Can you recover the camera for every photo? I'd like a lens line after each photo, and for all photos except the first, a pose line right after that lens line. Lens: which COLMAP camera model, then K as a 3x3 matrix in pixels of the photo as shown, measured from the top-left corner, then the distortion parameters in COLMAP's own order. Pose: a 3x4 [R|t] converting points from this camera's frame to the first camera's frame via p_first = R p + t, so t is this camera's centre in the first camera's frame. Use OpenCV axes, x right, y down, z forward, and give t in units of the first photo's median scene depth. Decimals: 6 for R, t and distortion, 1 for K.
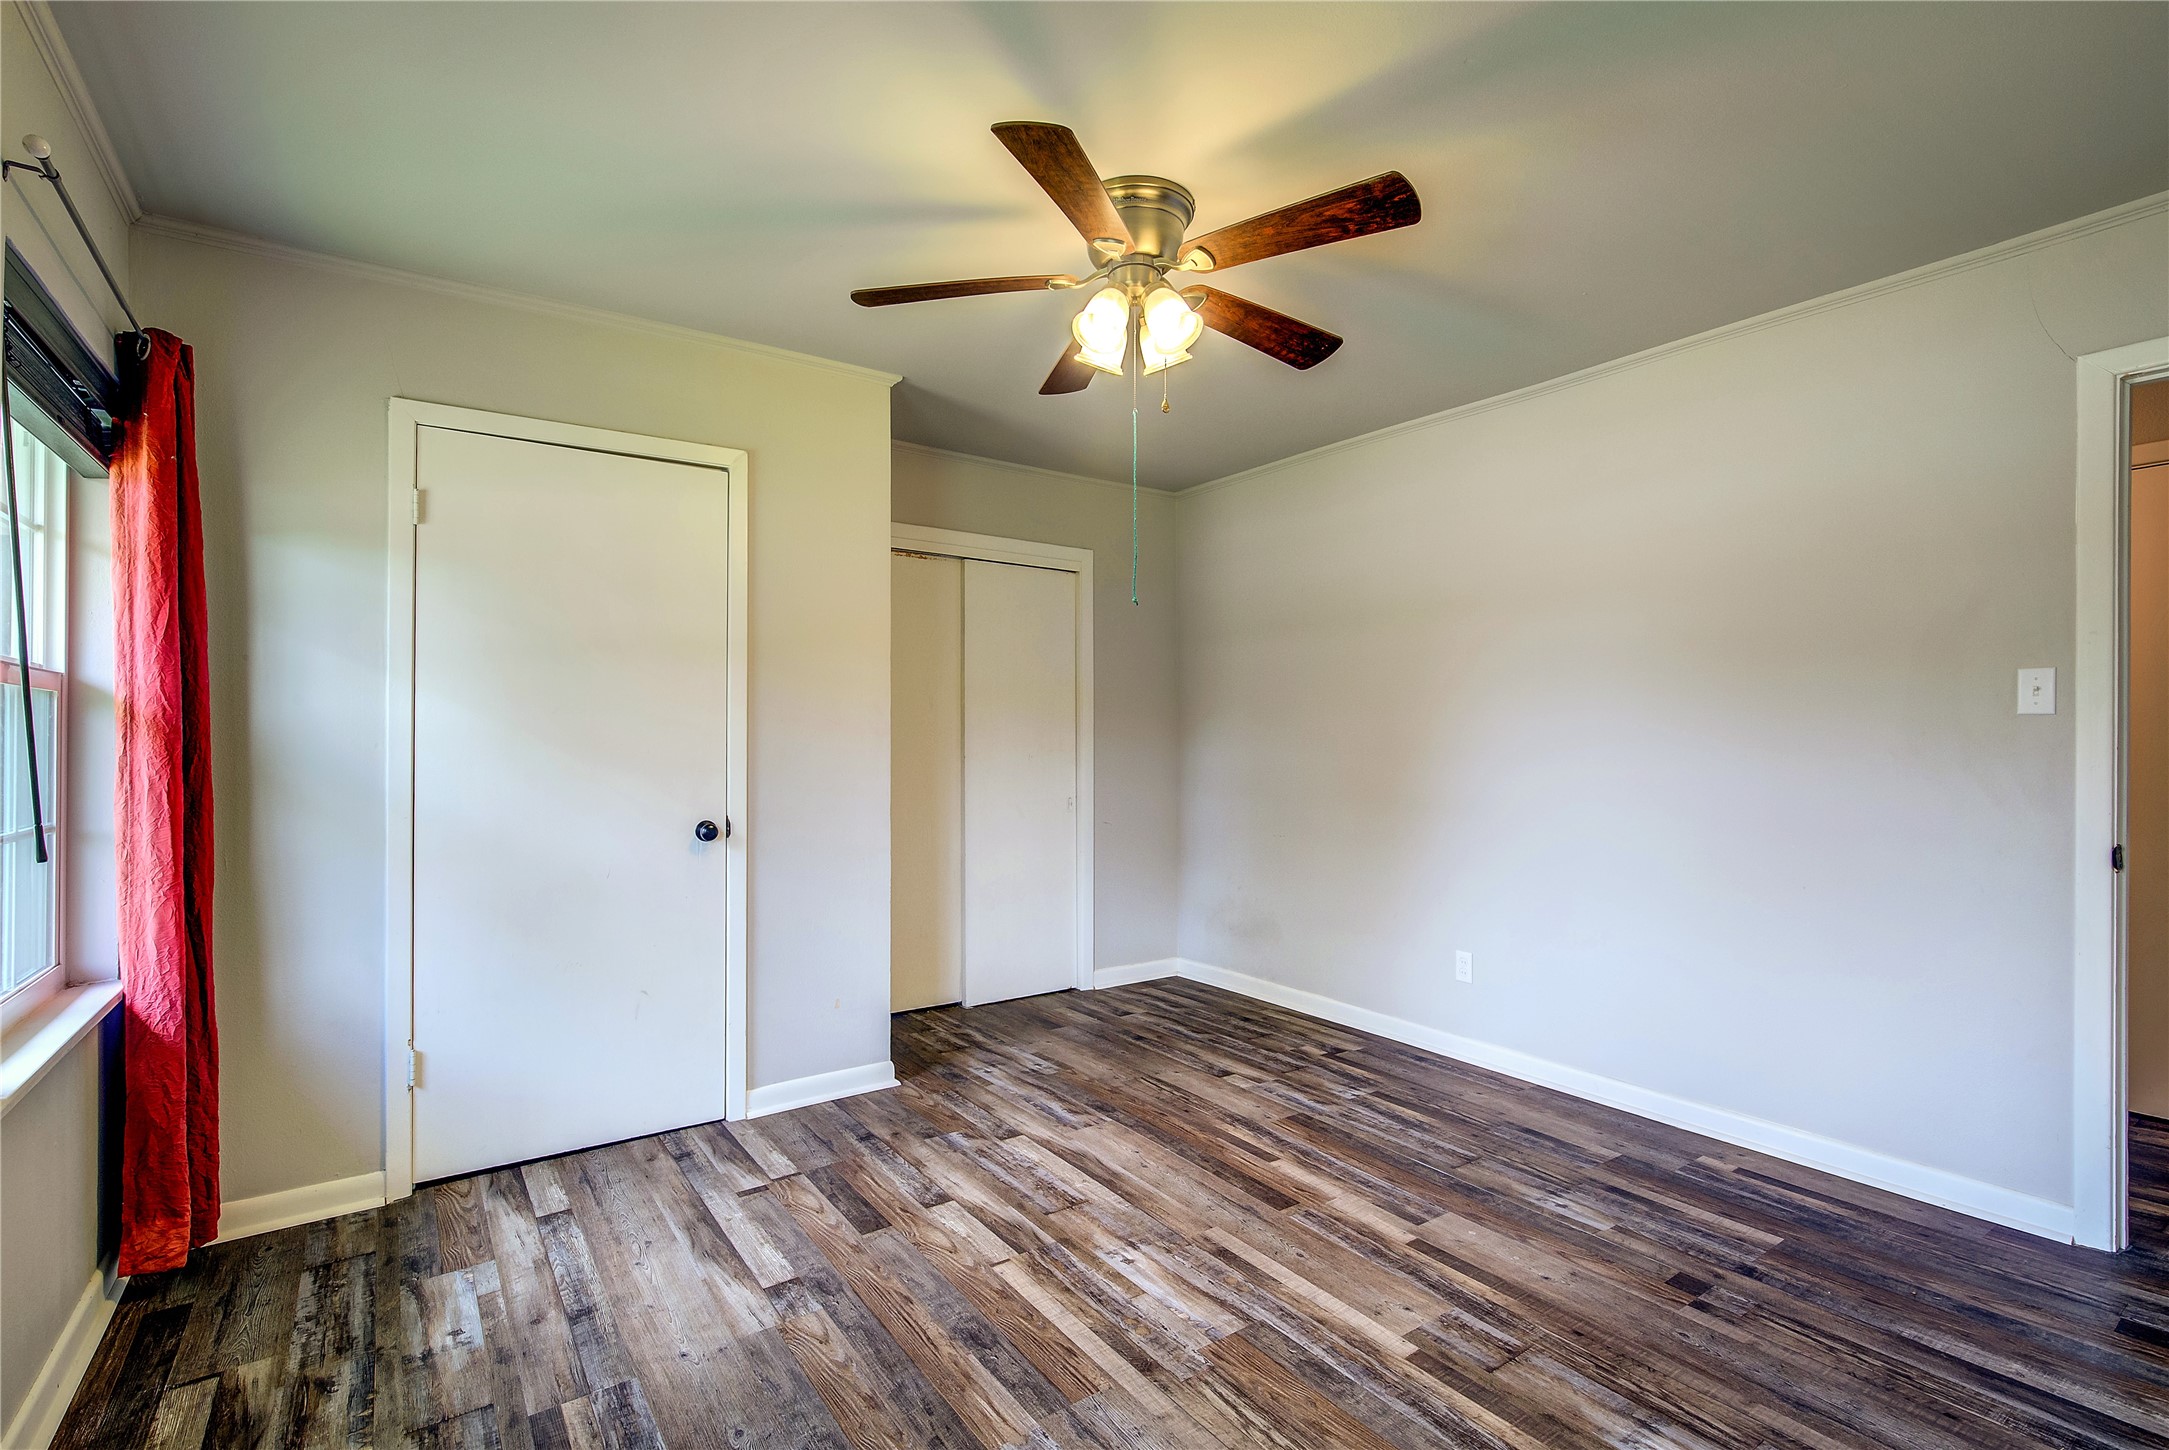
lens RADIAL K [[1050.0, 0, 1084.5], [0, 1050.0, 725.0], [0, 0, 1]] dist [0.002004, 0.000213]
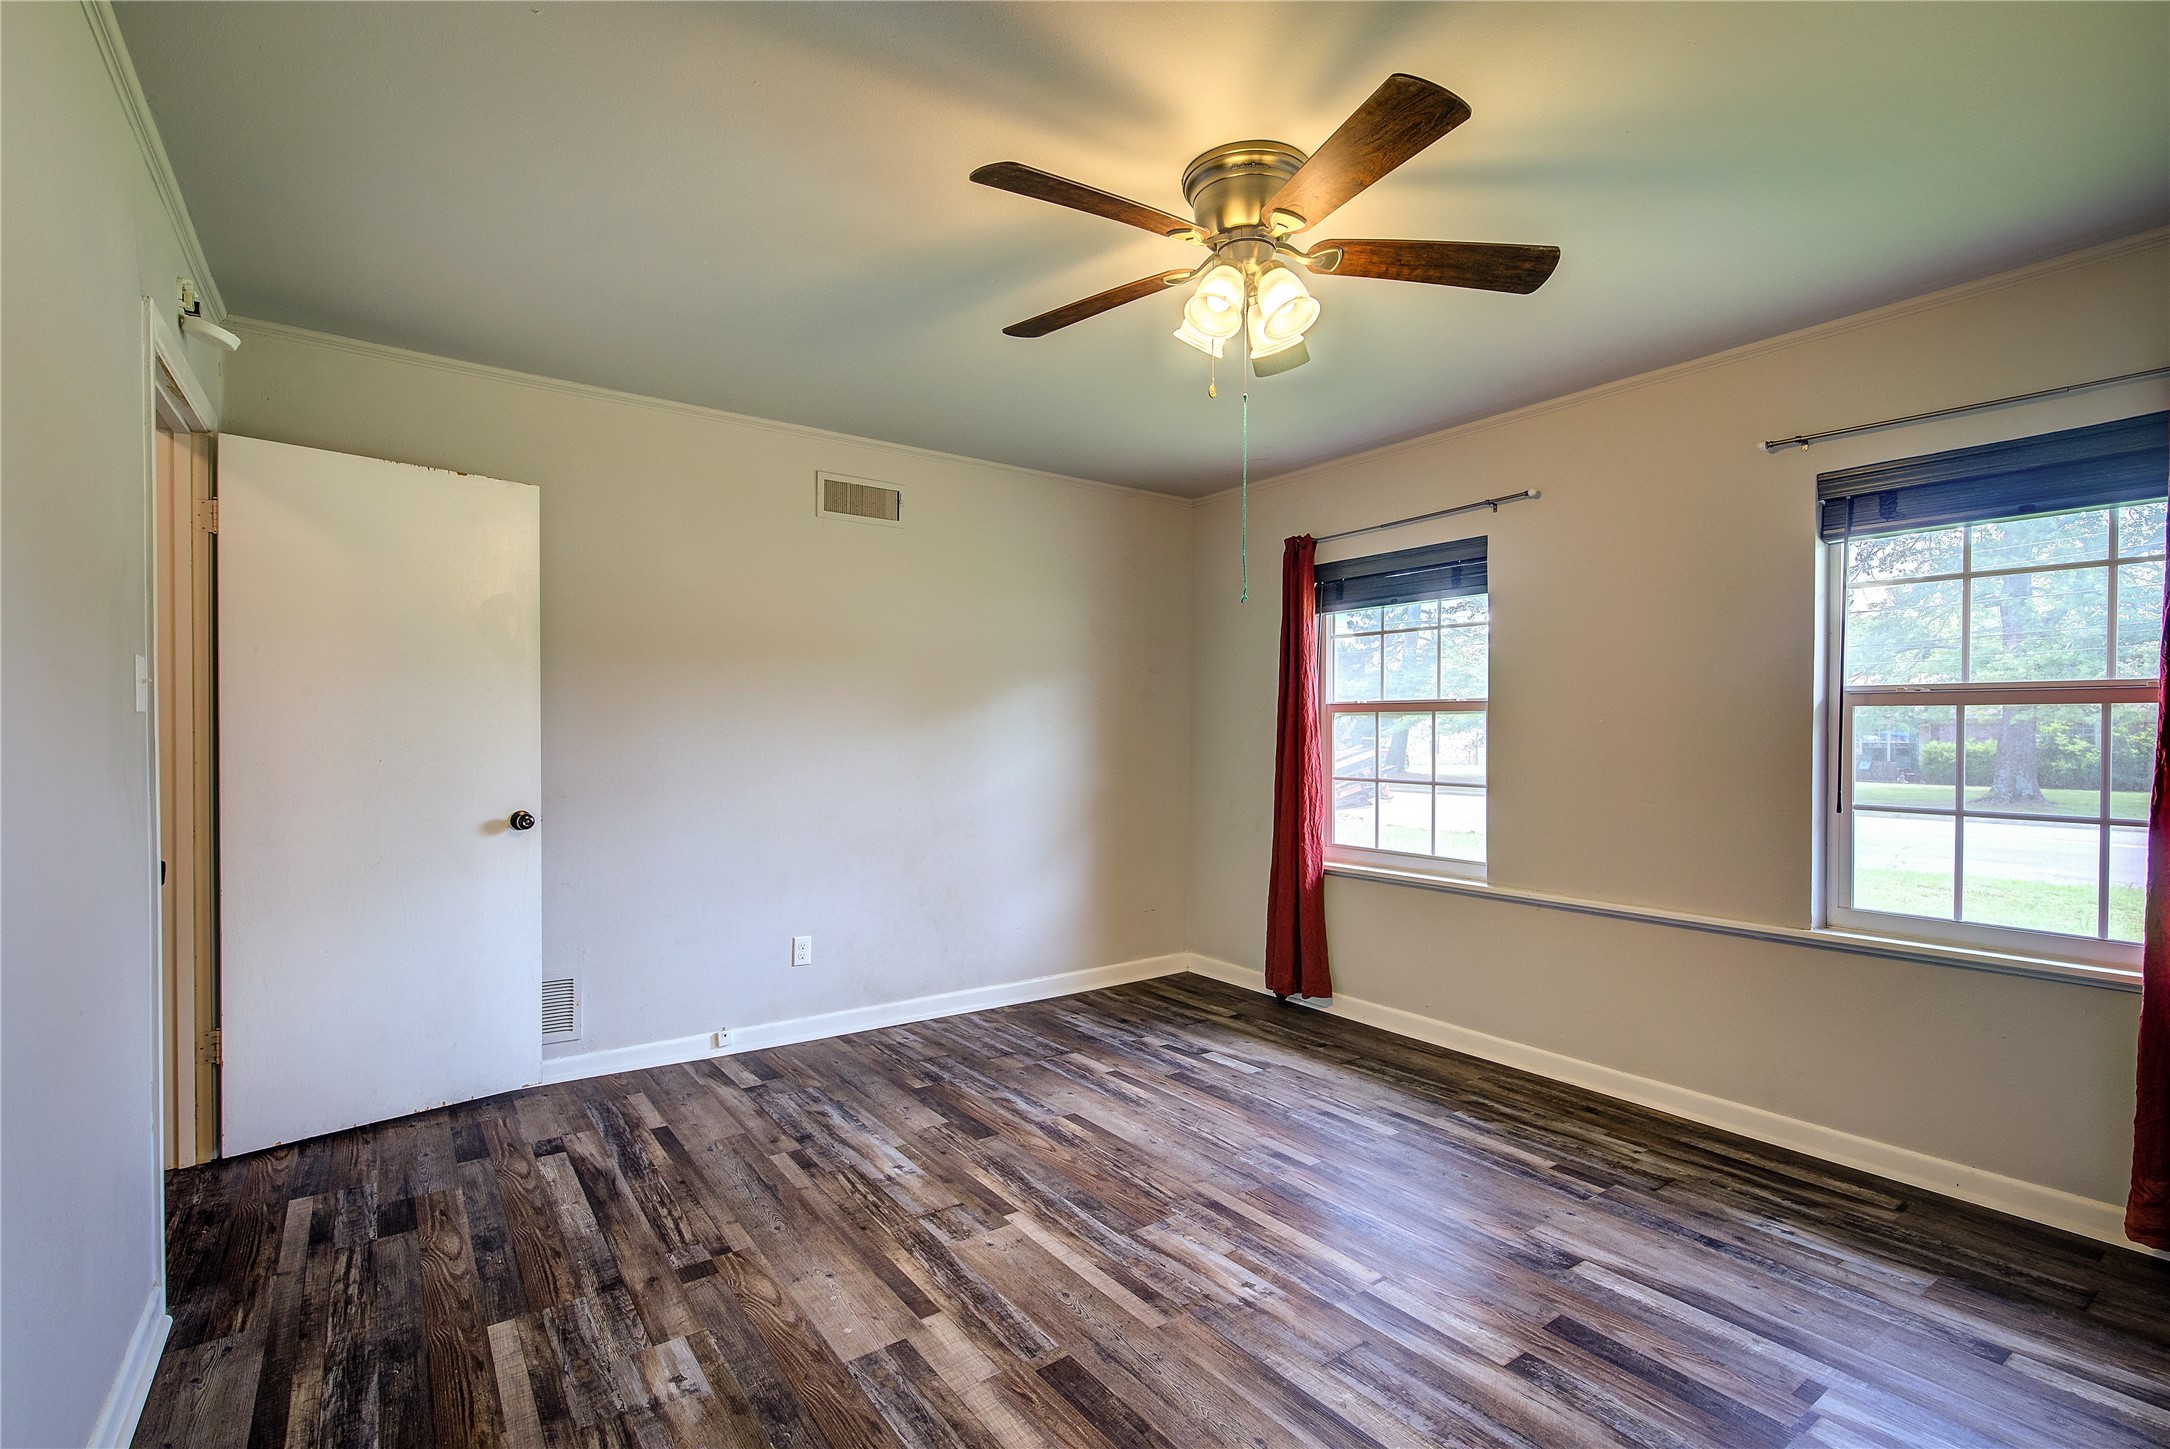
lens RADIAL K [[941.7, 0, 1085.0], [0, 941.7, 724.5], [0, 0, 1]] dist [0.000193, 0.000262]
pose [[-0.999983, -0.003301, -0.004877, 0.177520], [-0.003219, 0.999855, -0.016721, 0.011261], [0.004932, -0.016705, -0.999848, 1.689264]]
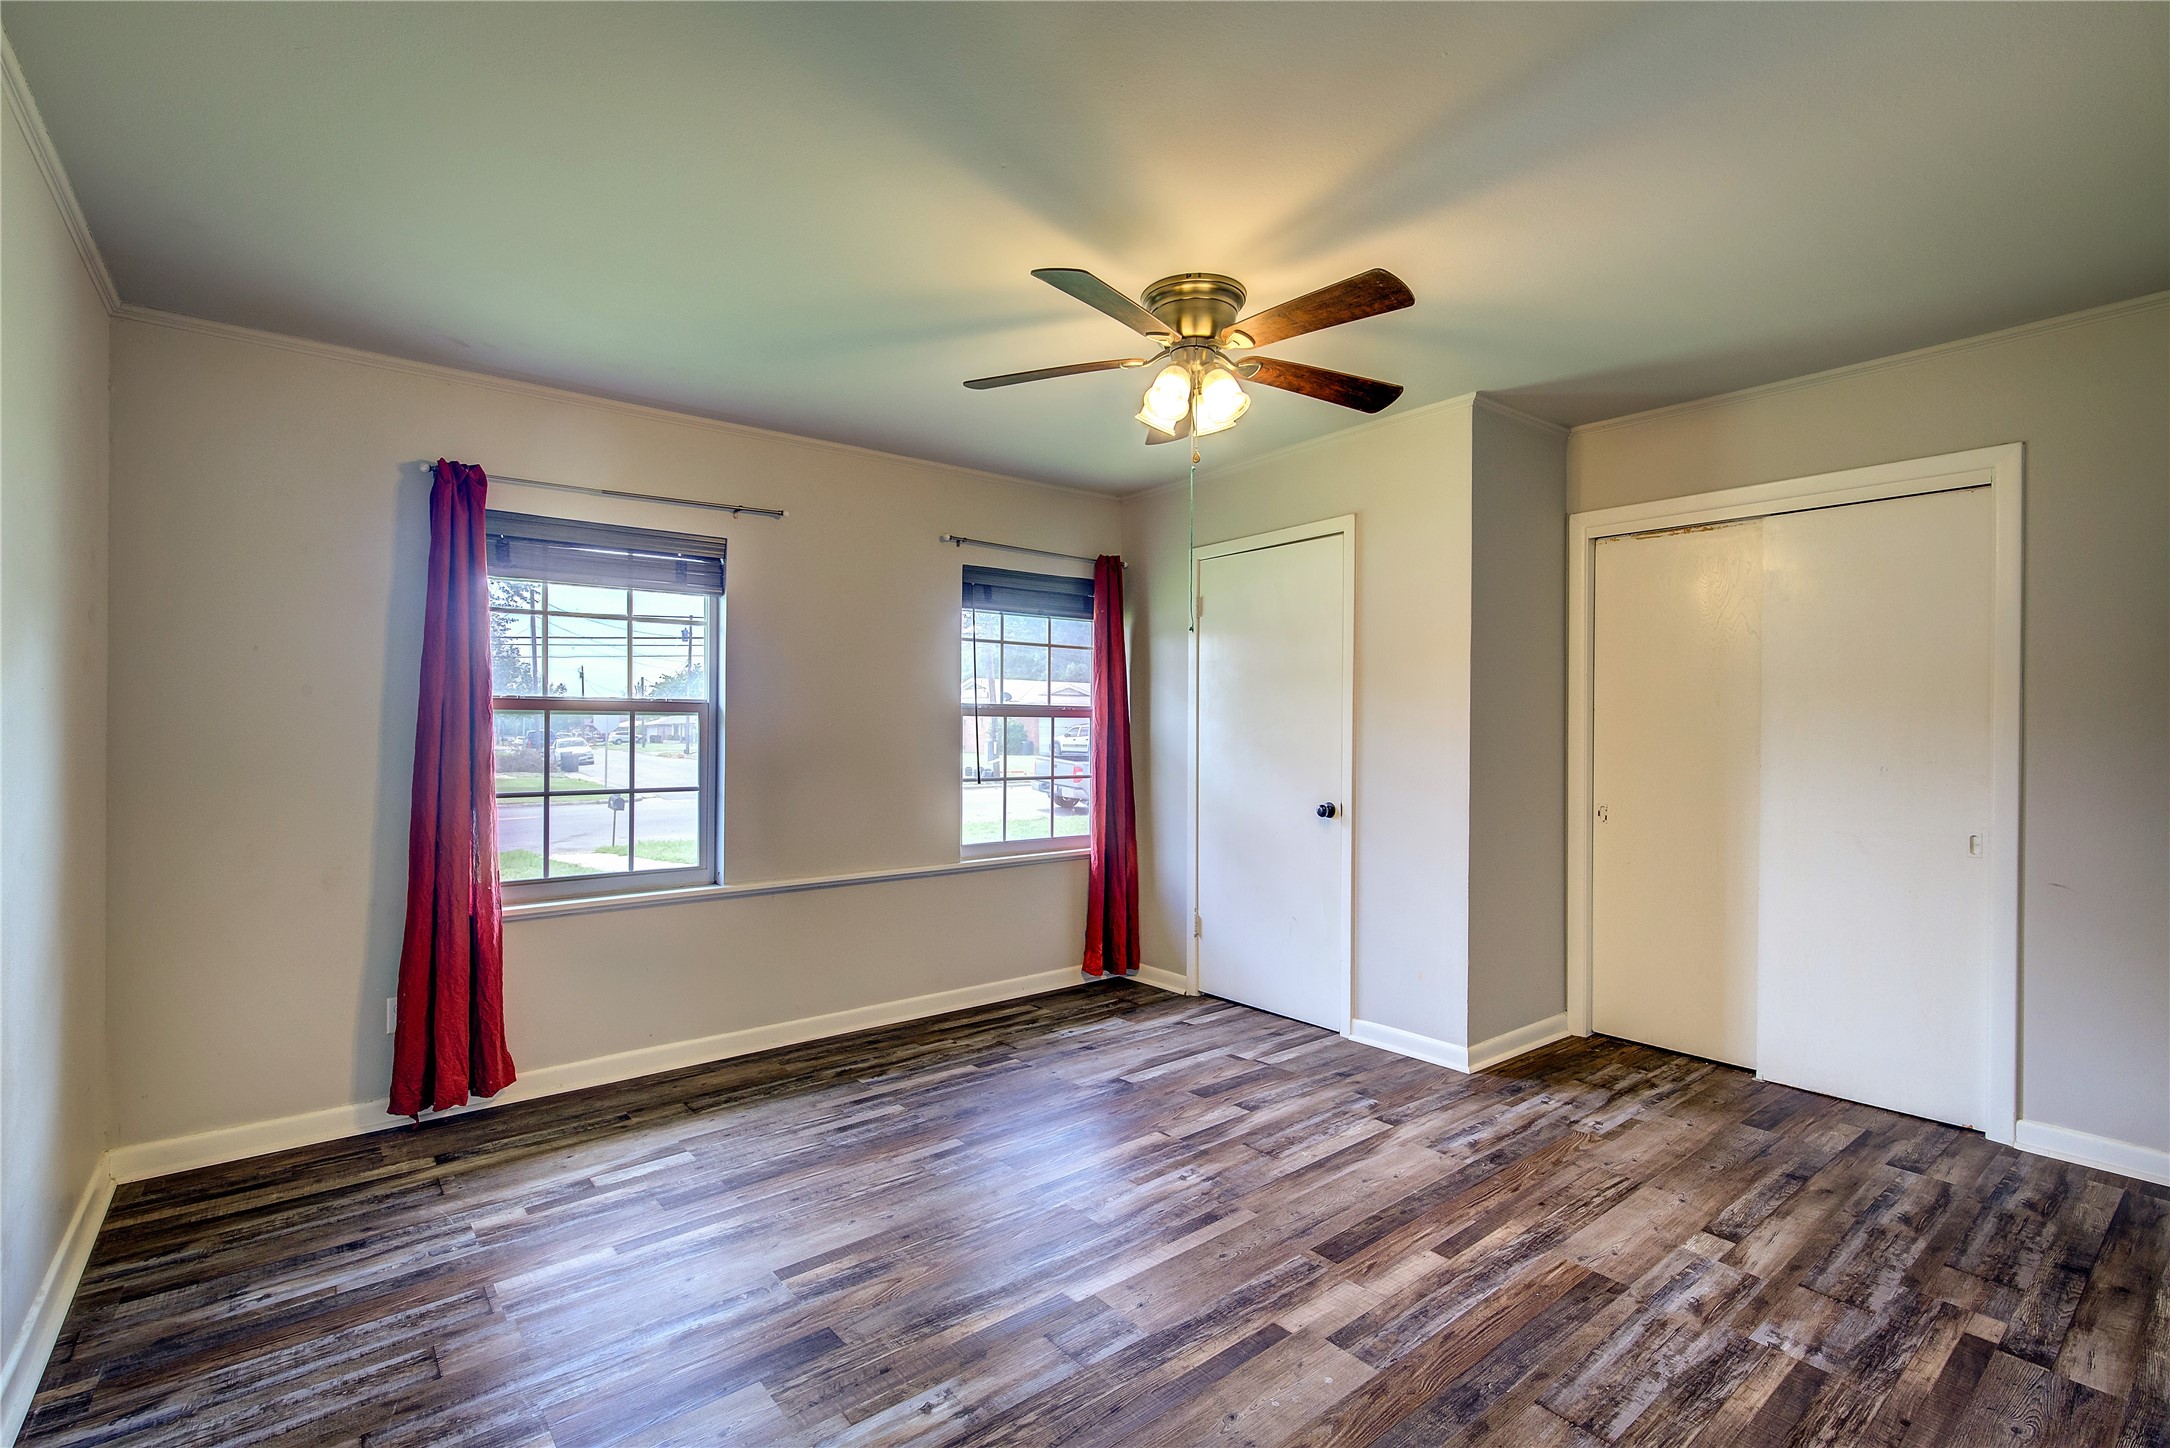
lens RADIAL K [[987.0, 0, 1045.2], [0, 987.0, 734.3], [0, 0, 1]] dist [0.000203, 0.000069]
pose [[0.013690, 0.003889, -0.999899, 1.057242], [0.009910, 0.999943, 0.004025, -0.004193], [0.999857, -0.009964, 0.013650, 0.751303]]
